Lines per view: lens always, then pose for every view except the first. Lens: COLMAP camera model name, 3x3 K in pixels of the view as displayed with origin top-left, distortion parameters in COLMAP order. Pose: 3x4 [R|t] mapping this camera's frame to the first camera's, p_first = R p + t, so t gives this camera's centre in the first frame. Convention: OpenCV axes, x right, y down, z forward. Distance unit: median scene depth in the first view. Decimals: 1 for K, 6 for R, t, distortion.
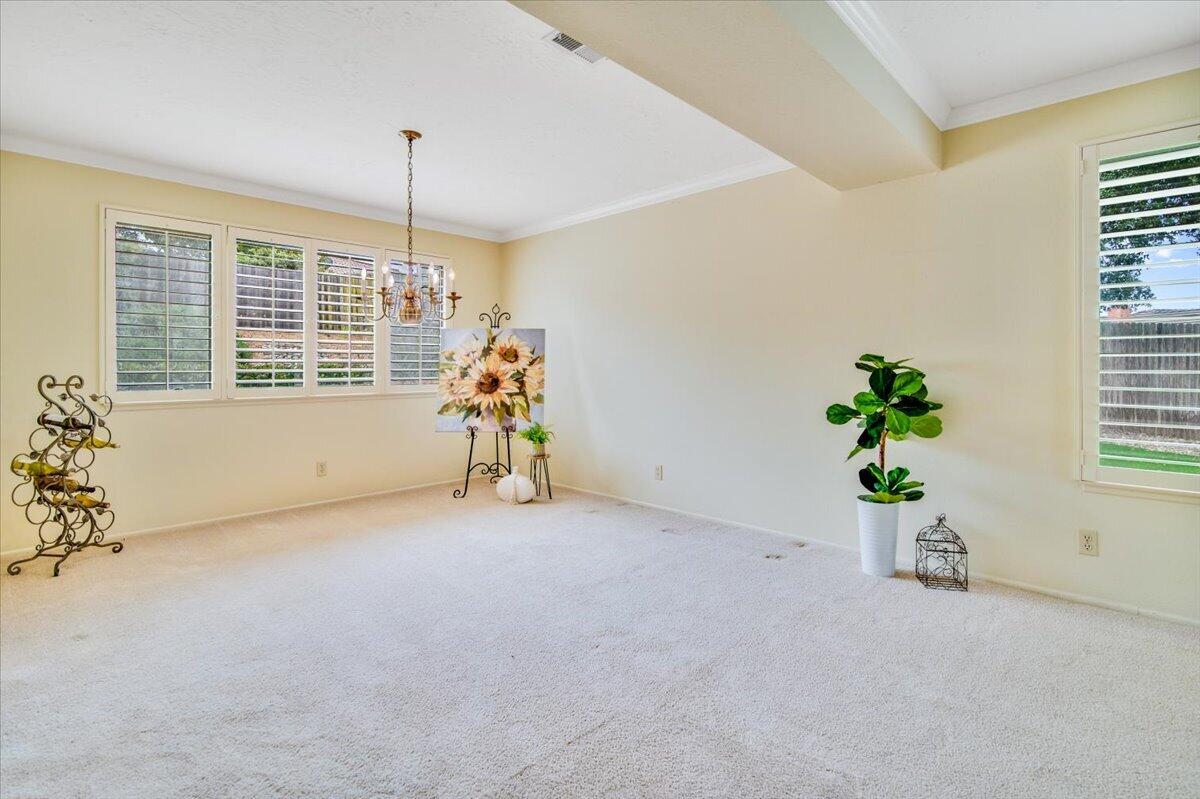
lens RADIAL K [[567.0, 0, 598.1], [0, 567.0, 370.3], [0, 0, 1]] dist [-0.013639, -0.000726]
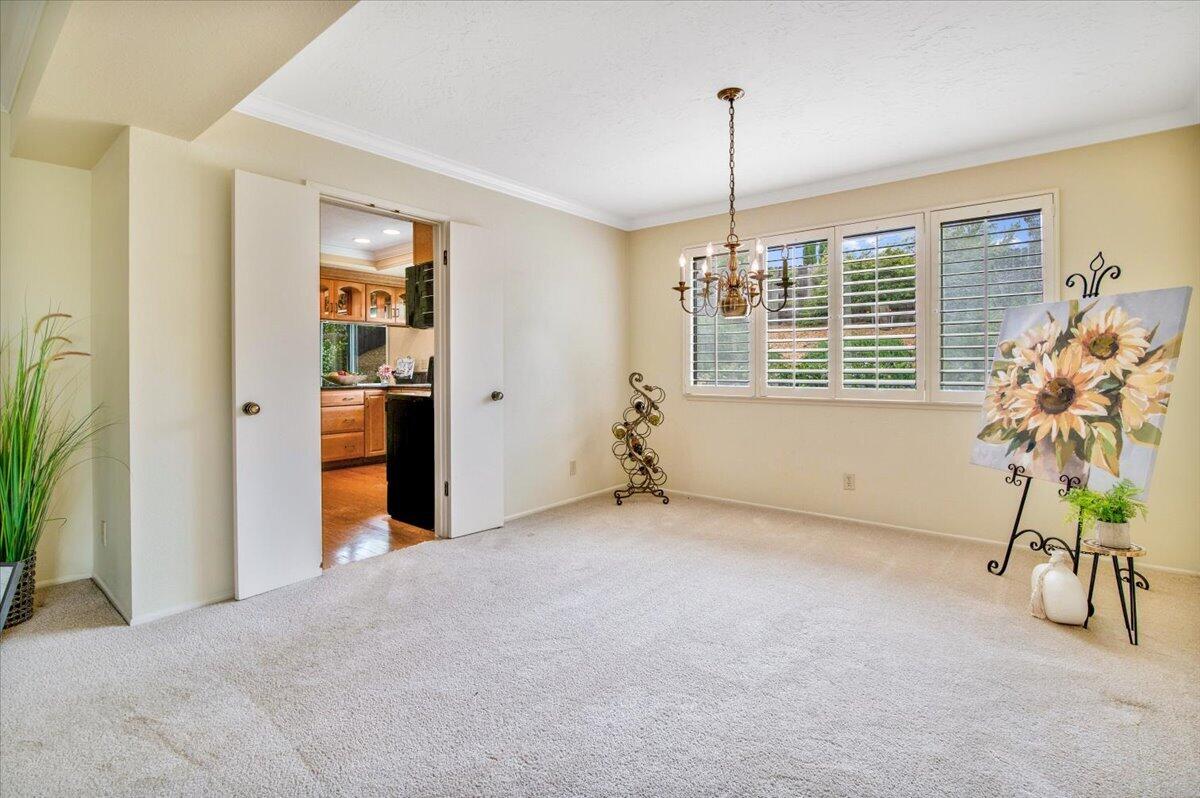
lens RADIAL K [[567.0, 0, 598.1], [0, 567.0, 369.8], [0, 0, 1]] dist [-0.013639, -0.000726]
pose [[0.084207, 0.007119, -0.996423, 0.336161], [-0.004727, 0.999966, 0.006745, -0.005261], [0.996437, 0.004142, 0.084238, 0.492460]]
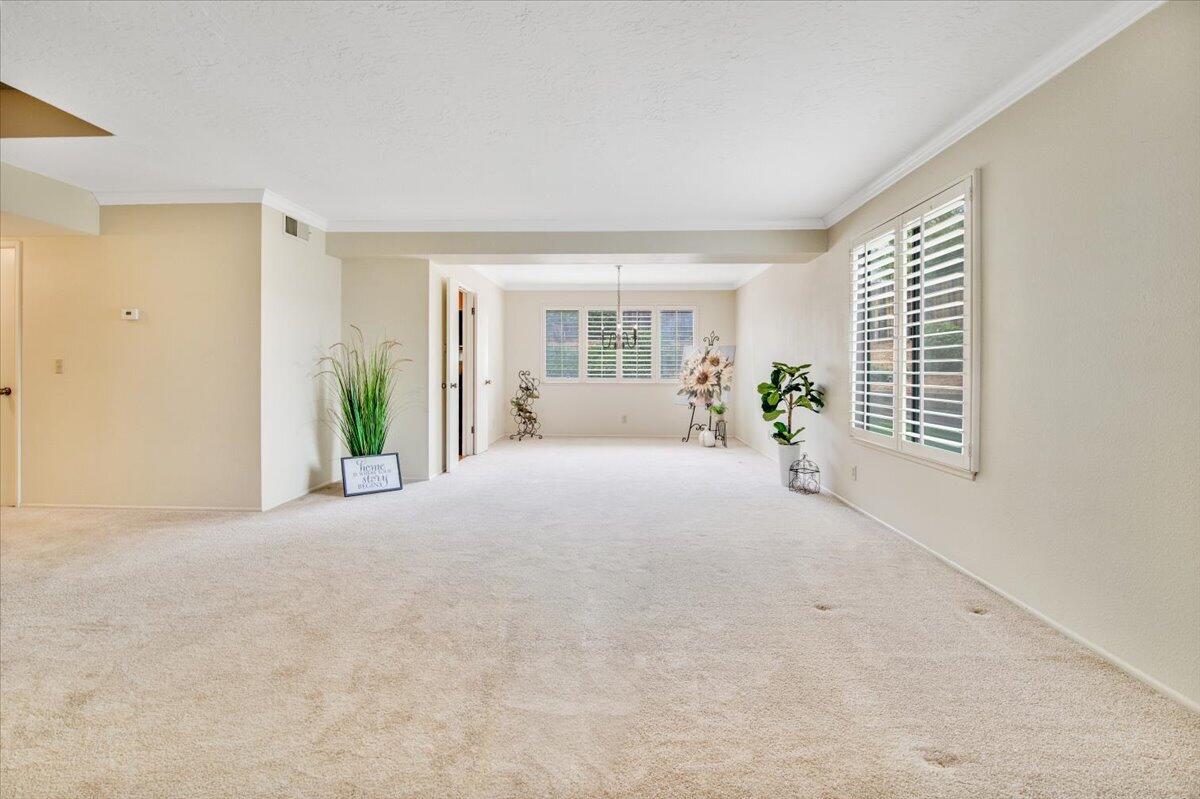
lens RADIAL K [[567.0, 0, 598.1], [0, 567.0, 370.3], [0, 0, 1]] dist [-0.013639, -0.000726]
pose [[0.668208, 0.005714, -0.743952, 0.881637], [-0.009669, 0.999953, -0.001005, 0.003709], [0.743911, 0.007865, 0.668232, -0.391045]]
